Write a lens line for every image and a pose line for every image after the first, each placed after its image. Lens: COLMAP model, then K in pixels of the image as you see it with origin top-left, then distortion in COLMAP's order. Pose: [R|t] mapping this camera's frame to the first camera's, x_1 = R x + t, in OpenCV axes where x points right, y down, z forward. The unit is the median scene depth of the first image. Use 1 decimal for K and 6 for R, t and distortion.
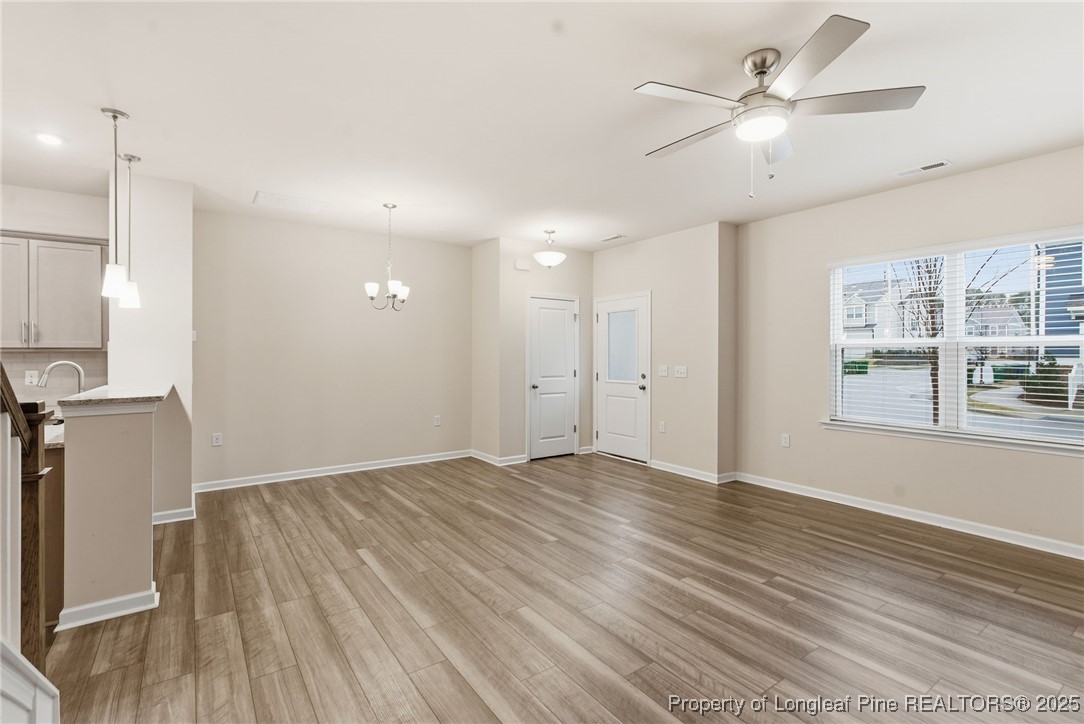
lens RADIAL K [[502.0, 0, 545.2], [0, 502.0, 359.1], [0, 0, 1]] dist [-0.000421, 0.000341]
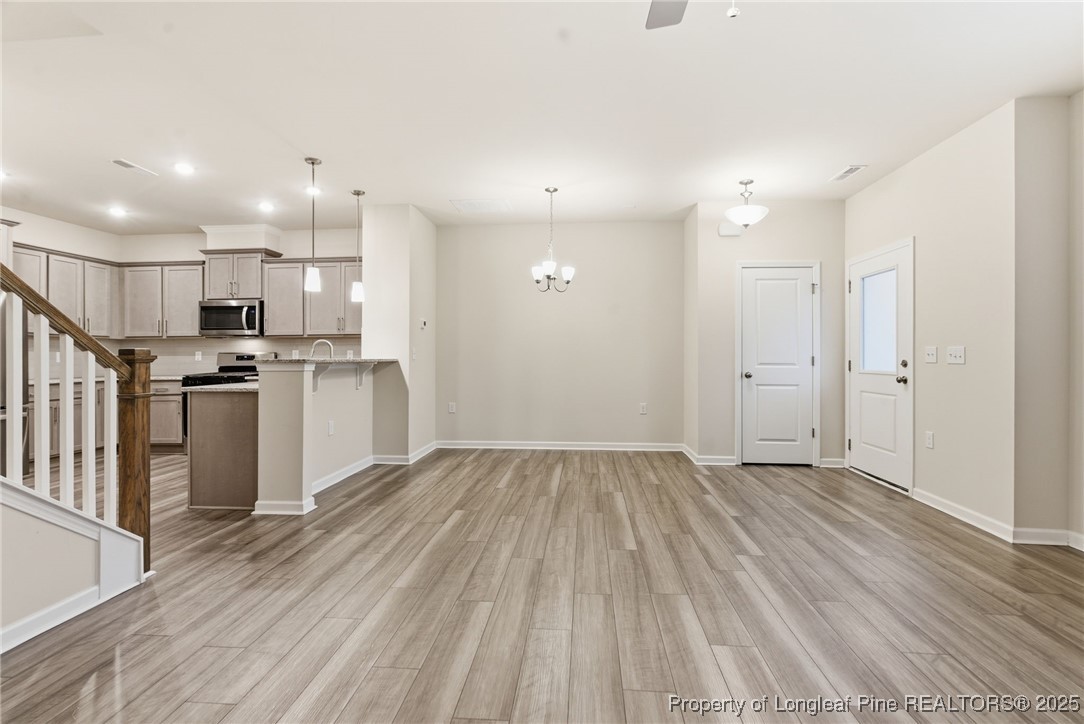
lens RADIAL K [[491.3, 0, 546.5], [0, 491.3, 354.1], [0, 0, 1]] dist [-0.001550, 0.000210]
pose [[0.766630, -0.002251, -0.642085, 0.419261], [-0.005449, 0.999935, -0.010012, 0.051594], [0.642066, 0.011175, 0.766568, 0.291889]]
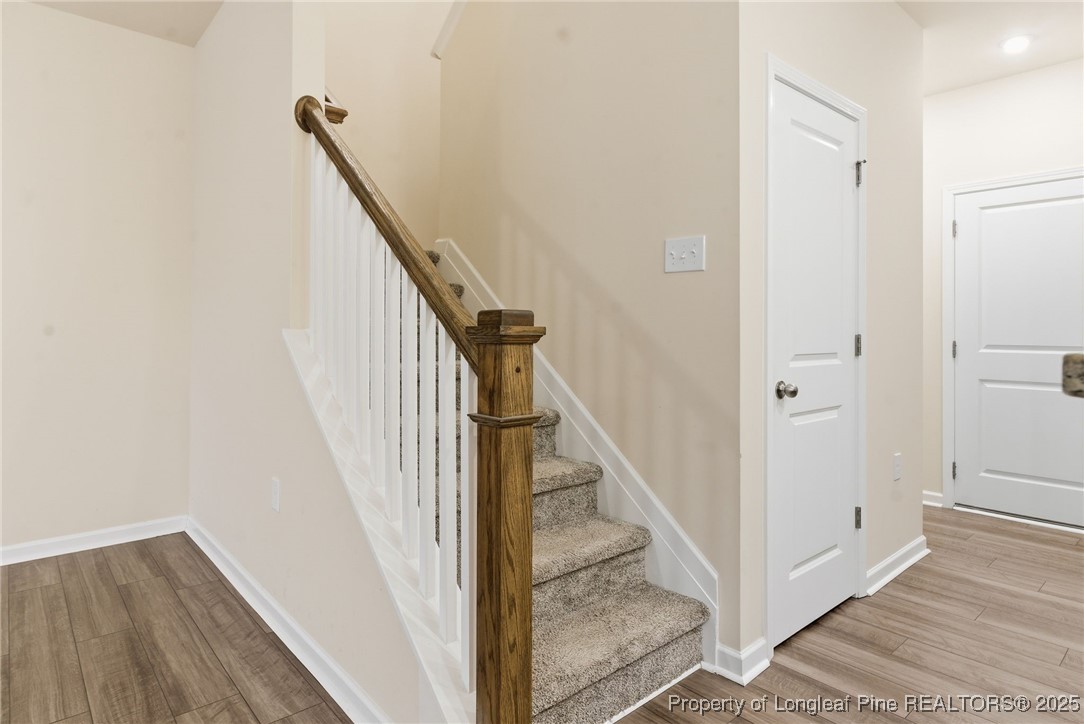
lens RADIAL K [[605.3, 0, 547.2], [0, 605.3, 327.7], [0, 0, 1]] dist [-0.000174, -0.000024]
pose [[-0.994359, -0.003989, -0.105989, -0.452158], [-0.004479, 0.999980, 0.004389, 0.049611], [0.105970, 0.004839, -0.994358, 0.818825]]
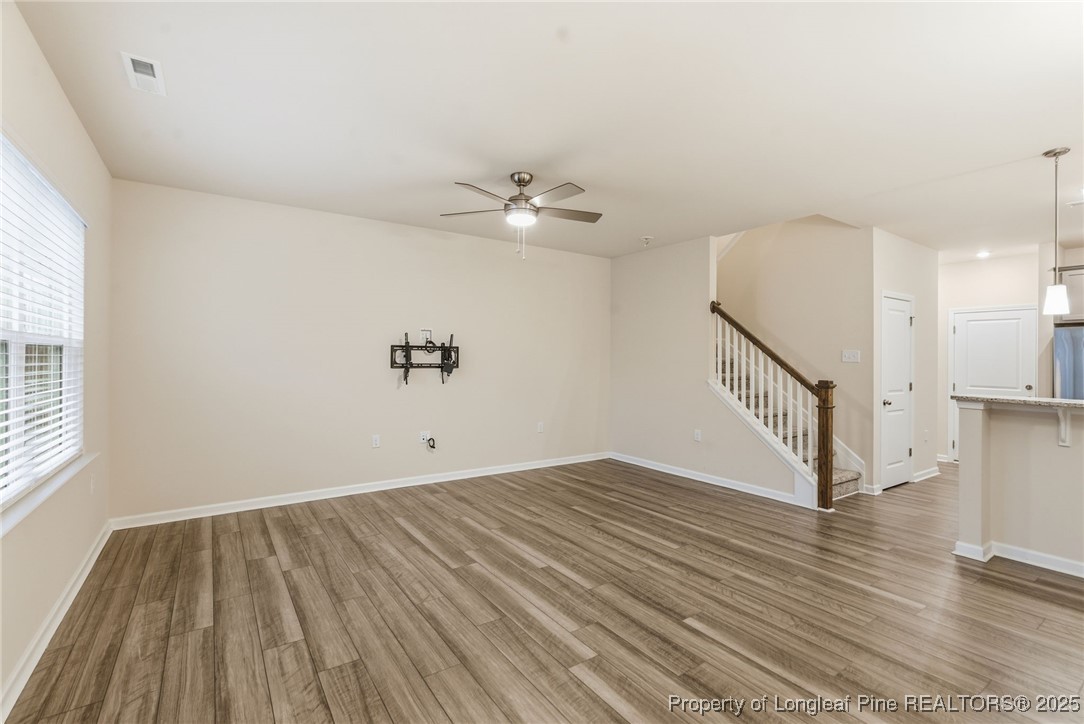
lens RADIAL K [[492.7, 0, 548.2], [0, 492.7, 357.0], [0, 0, 1]] dist [0.000203, 0.000316]
pose [[-0.999914, -0.009426, 0.009148, 0.212050], [-0.009383, 0.999945, 0.004676, -0.016185], [-0.009191, 0.004590, -0.999947, 1.677257]]
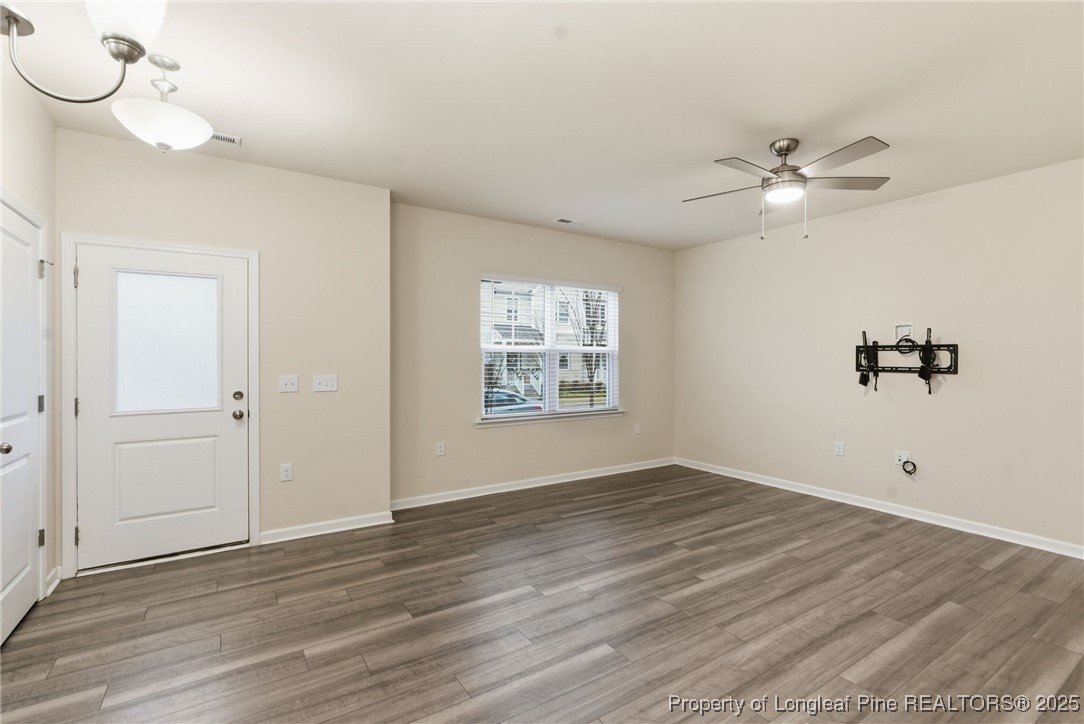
lens RADIAL K [[496.6, 0, 545.9], [0, 496.6, 358.5], [0, 0, 1]] dist [-0.001347, 0.000707]
pose [[0.034365, -0.000219, 0.999409, -0.610543], [0.004977, 0.999988, 0.000048, -0.010941], [-0.999397, 0.004972, 0.034365, 1.041270]]
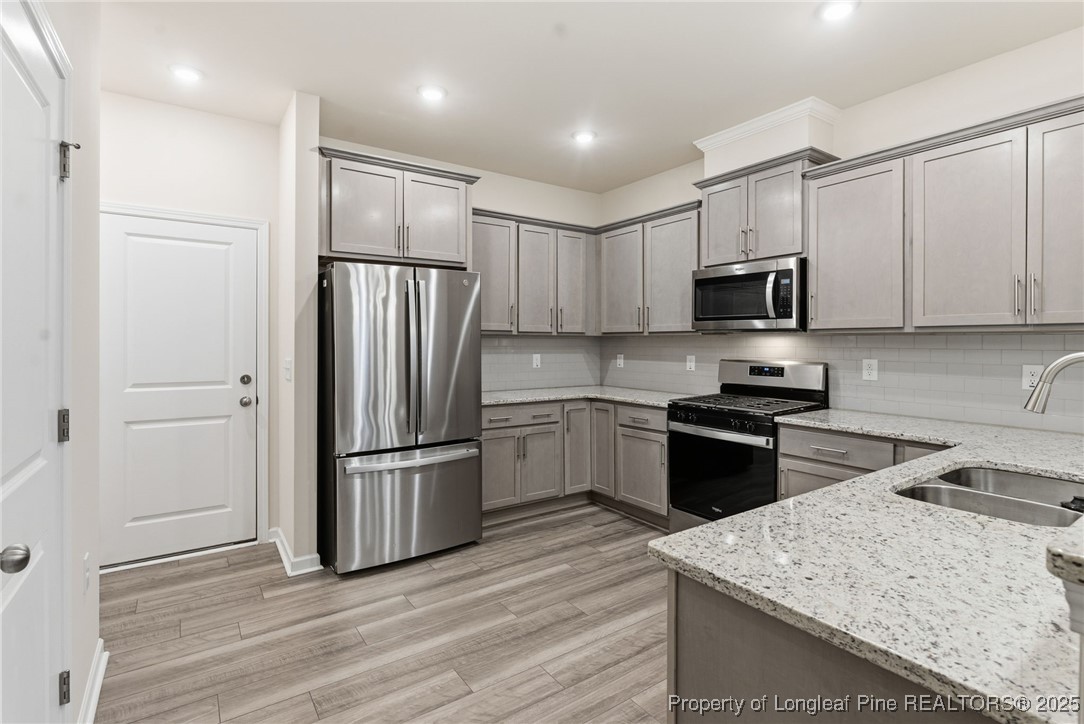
lens RADIAL K [[520.4, 0, 542.2], [0, 520.4, 342.2], [0, 0, 1]] dist [-0.015737, 0.000346]
pose [[-0.011071, 0.005704, -0.999922, -0.504075], [-0.013687, 0.999889, 0.005855, 0.000514], [0.999845, 0.013751, -0.010992, 0.521278]]
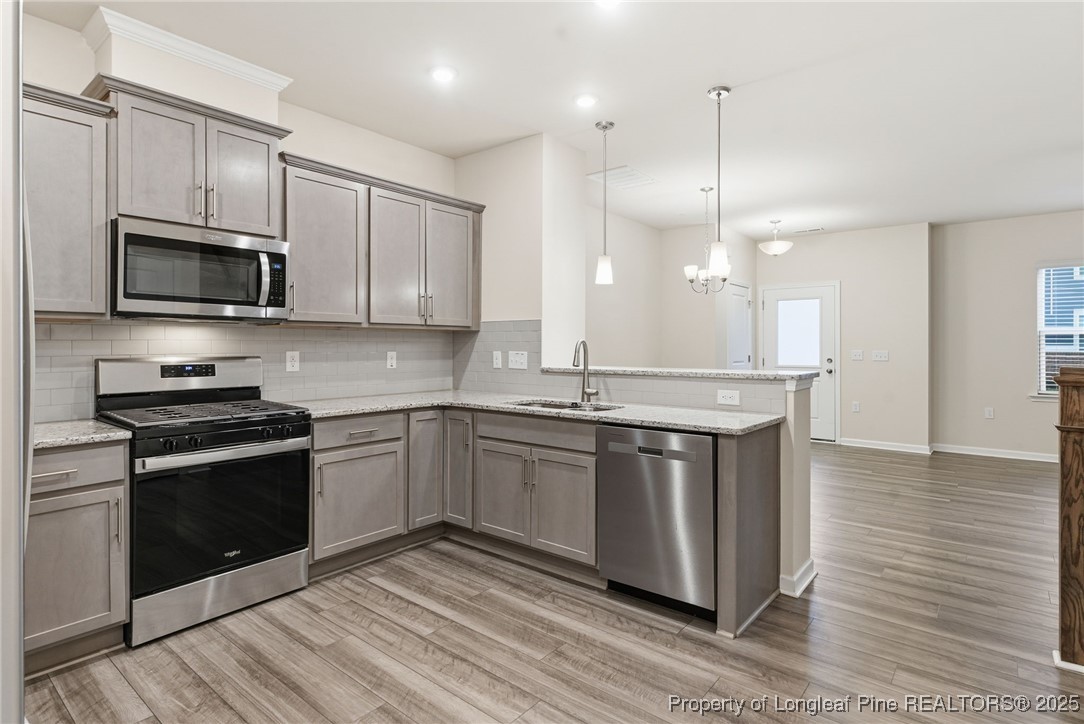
lens RADIAL K [[560.9, 0, 543.5], [0, 560.9, 342.6], [0, 0, 1]] dist [0.000821, 0.001108]
pose [[0.964325, 0.005378, 0.264666, -1.181310], [-0.001716, 0.999900, -0.014066, 0.023819], [-0.264715, 0.013110, 0.964238, 0.015048]]
